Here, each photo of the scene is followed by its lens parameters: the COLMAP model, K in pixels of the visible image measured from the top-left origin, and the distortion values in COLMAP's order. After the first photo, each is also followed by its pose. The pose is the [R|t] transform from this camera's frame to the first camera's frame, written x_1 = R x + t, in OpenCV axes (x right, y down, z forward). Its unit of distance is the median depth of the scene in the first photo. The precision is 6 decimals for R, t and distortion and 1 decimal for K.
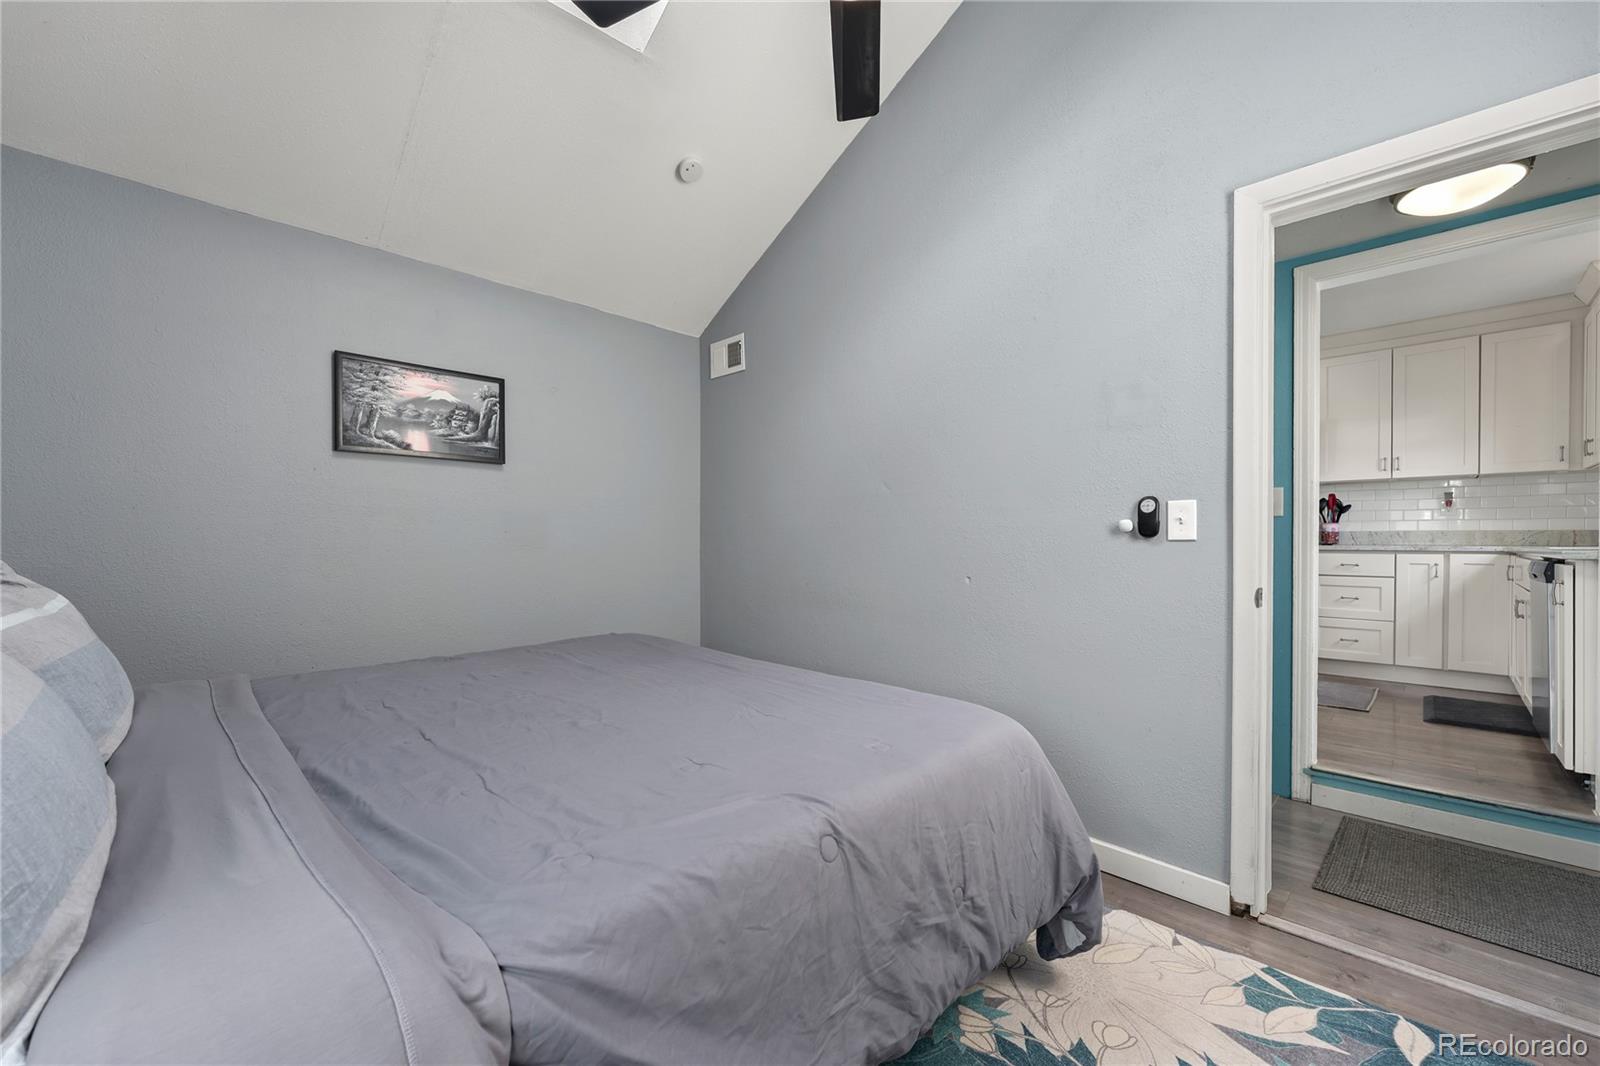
lens RADIAL K [[637.1, 0, 794.2], [0, 637.1, 534.8], [0, 0, 1]] dist [0.001573, -0.000180]
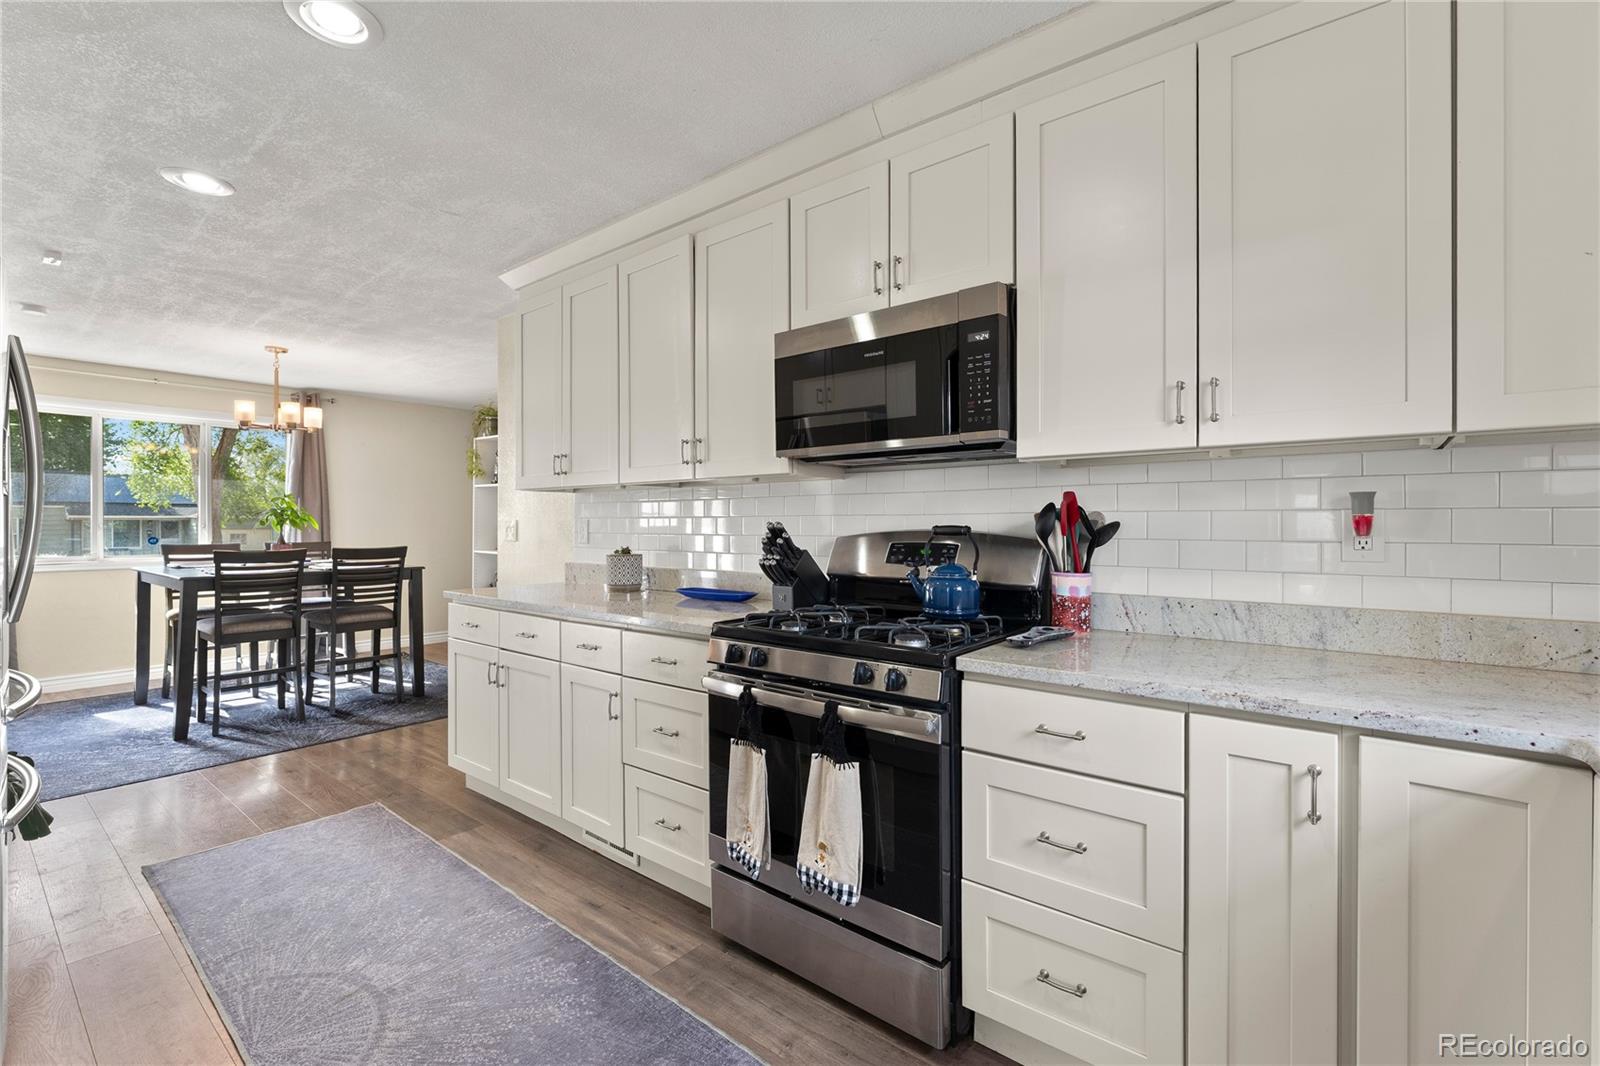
lens RADIAL K [[693.7, 0, 797.5], [0, 693.7, 522.4], [0, 0, 1]] dist [0.001063, 0.000125]
pose [[0.995015, -0.002505, 0.099696, 0.704096], [0.002272, 0.999994, 0.002447, -0.052471], [-0.099702, -0.002208, 0.995015, 0.676887]]
